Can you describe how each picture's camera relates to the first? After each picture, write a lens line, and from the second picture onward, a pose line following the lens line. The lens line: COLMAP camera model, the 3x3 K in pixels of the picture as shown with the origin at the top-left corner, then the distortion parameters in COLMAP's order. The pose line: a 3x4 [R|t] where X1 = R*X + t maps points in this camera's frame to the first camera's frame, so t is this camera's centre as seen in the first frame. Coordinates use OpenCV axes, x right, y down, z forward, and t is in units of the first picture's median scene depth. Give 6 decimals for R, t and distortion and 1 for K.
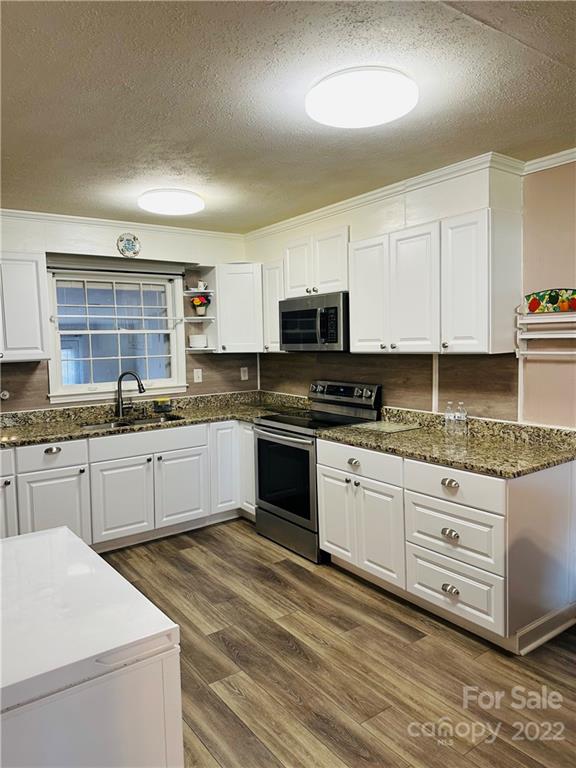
lens RADIAL K [[541.5, 0, 288.0], [0, 541.5, 384.0], [0, 0, 1]] dist [0.089242, -0.089679]
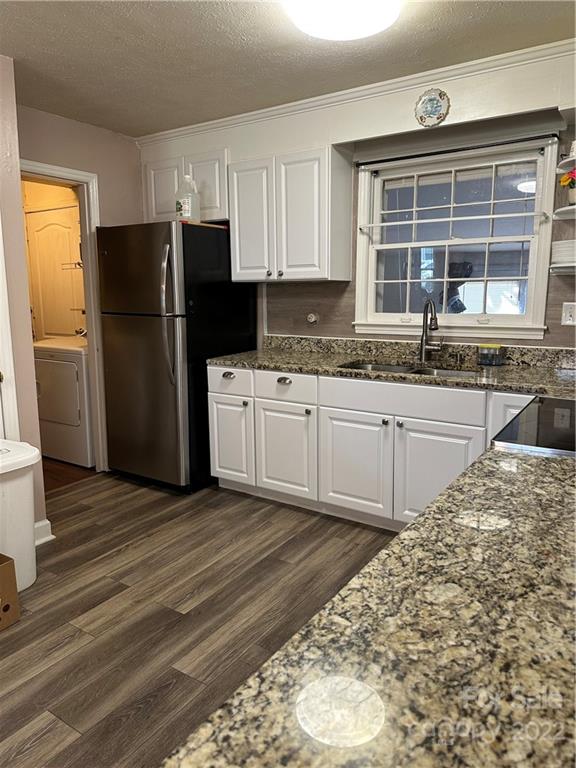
lens RADIAL K [[541.5, 0, 288.0], [0, 541.5, 384.0], [0, 0, 1]] dist [0.089242, -0.089679]
pose [[0.364325, 0.177079, -0.914281, 0.329506], [-0.083986, 0.984003, 0.157116, -0.010546], [0.927477, 0.019545, 0.373369, 0.597920]]
